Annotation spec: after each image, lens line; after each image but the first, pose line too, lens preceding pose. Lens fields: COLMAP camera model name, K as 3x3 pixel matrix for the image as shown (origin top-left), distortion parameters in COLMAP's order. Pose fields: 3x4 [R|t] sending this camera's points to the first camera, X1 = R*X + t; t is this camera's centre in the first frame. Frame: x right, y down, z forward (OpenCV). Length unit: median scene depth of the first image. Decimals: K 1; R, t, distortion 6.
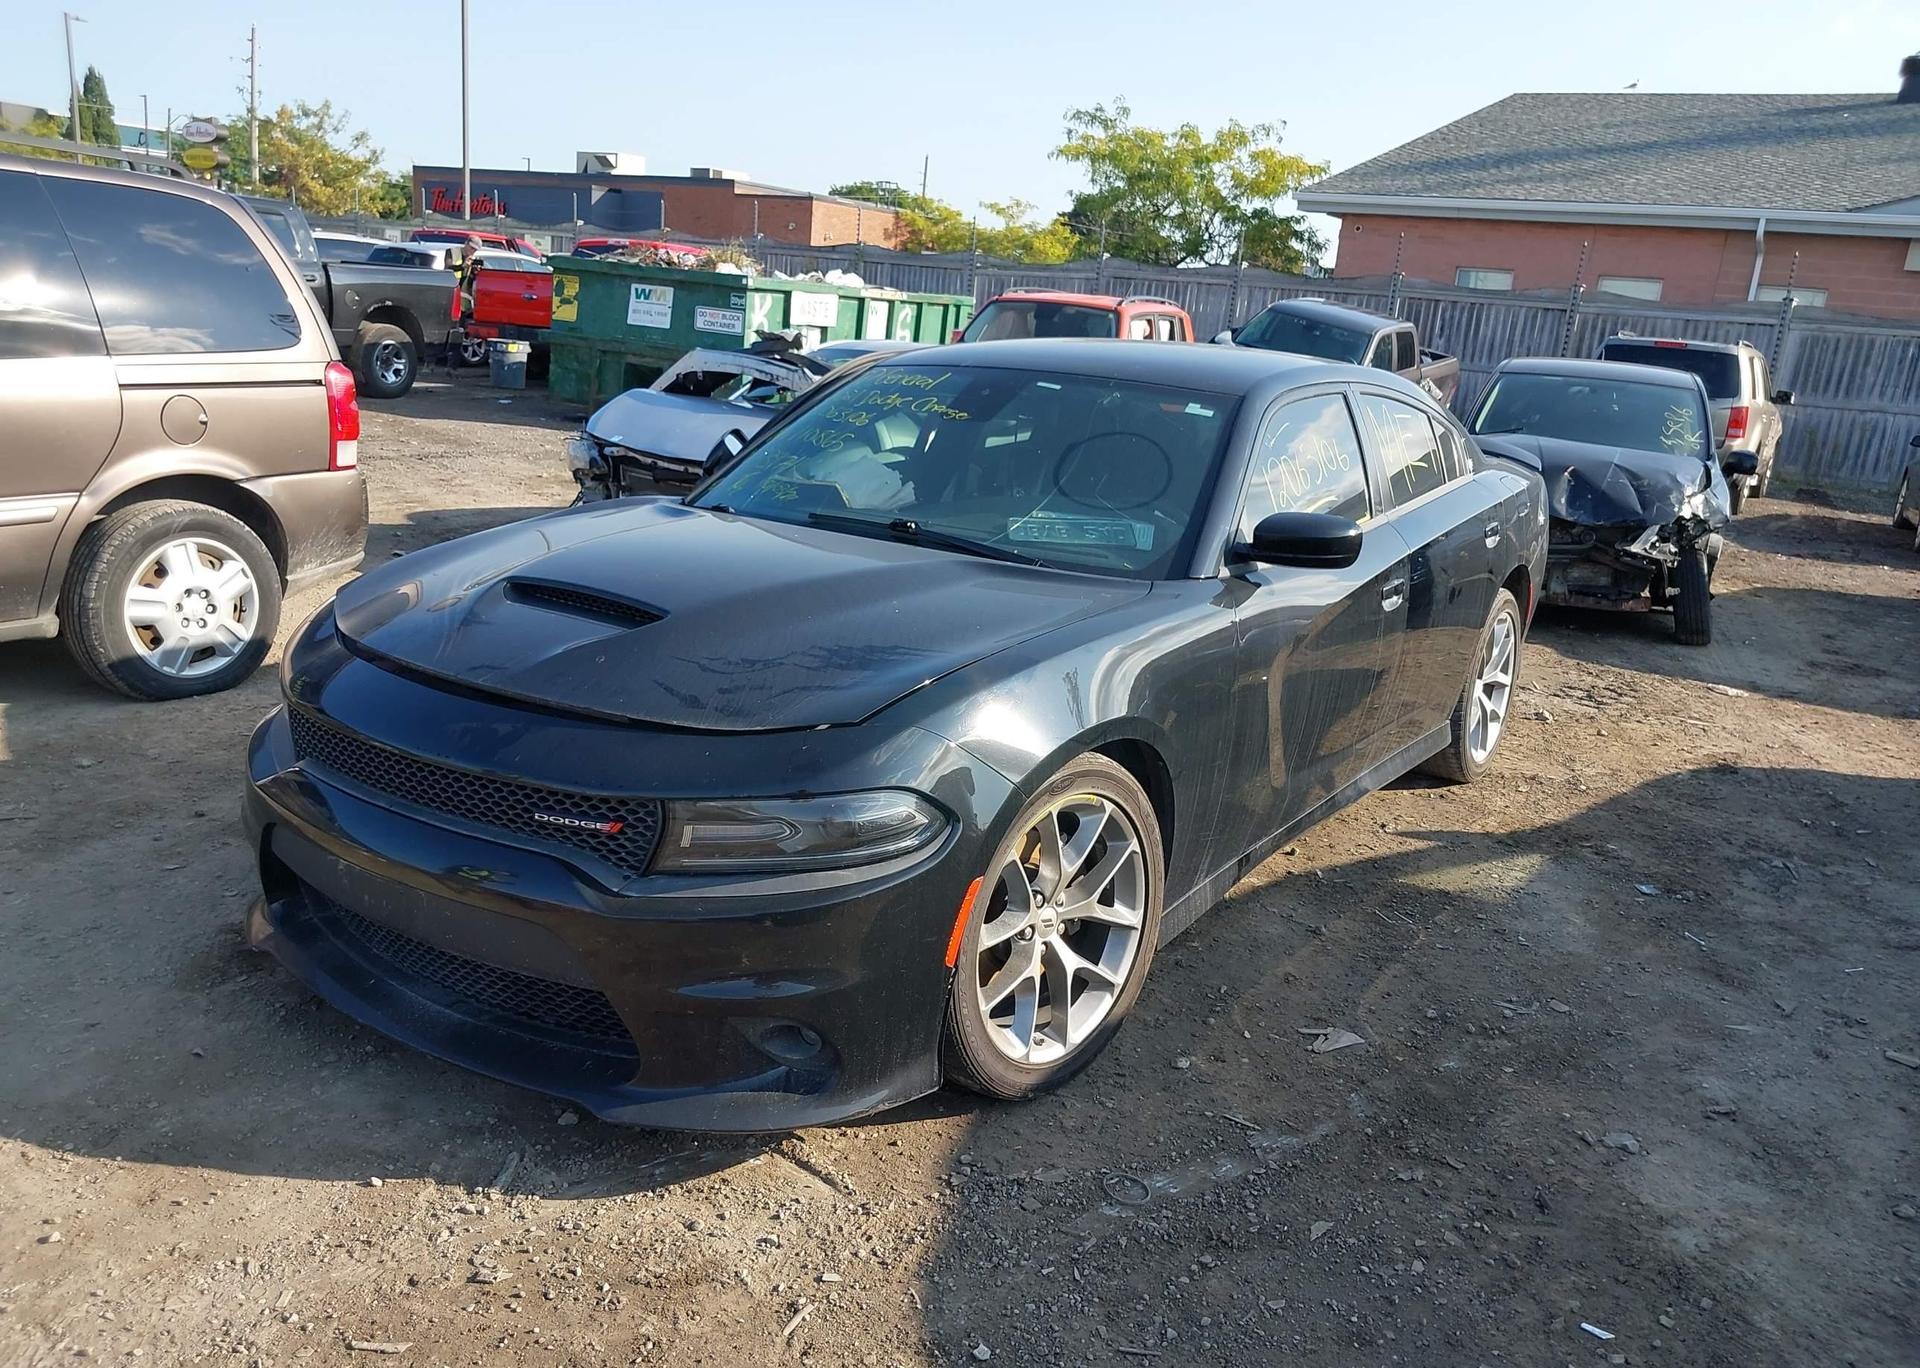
lens RADIAL K [[1529.1, 0, 906.1], [0, 1529.1, 681.6], [0, 0, 1]] dist [0.070724, -0.116006]
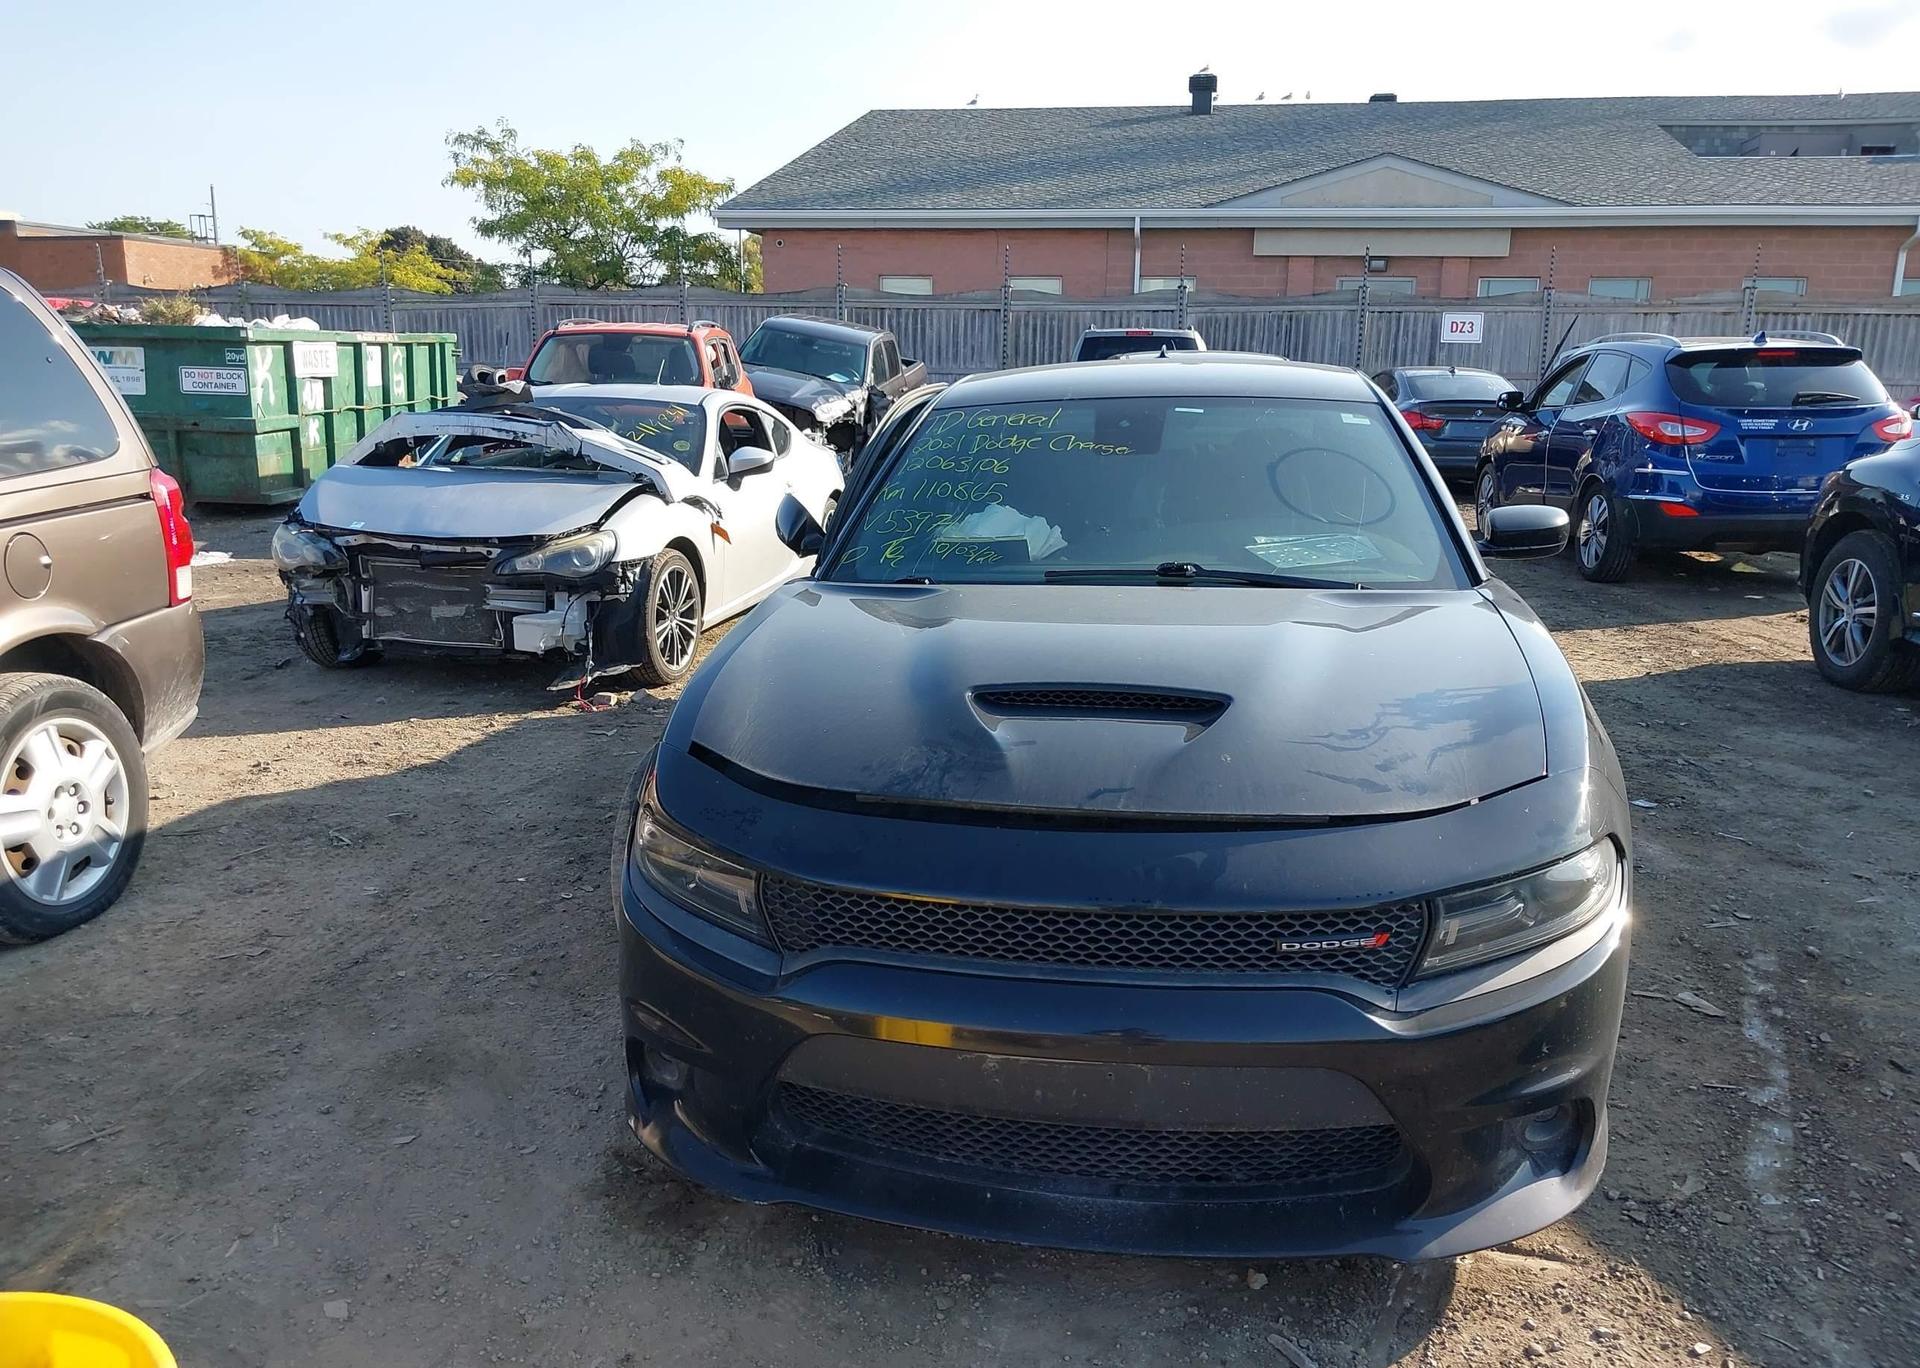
lens RADIAL K [[1538.1, 0, 951.8], [0, 1538.1, 689.0], [0, 0, 1]] dist [0.040209, -0.041088]
pose [[0.904969, -0.162900, 0.393058, -0.114058], [0.166172, 0.985755, 0.025949, -0.017214], [-0.391686, 0.041832, 0.919147, 0.041576]]
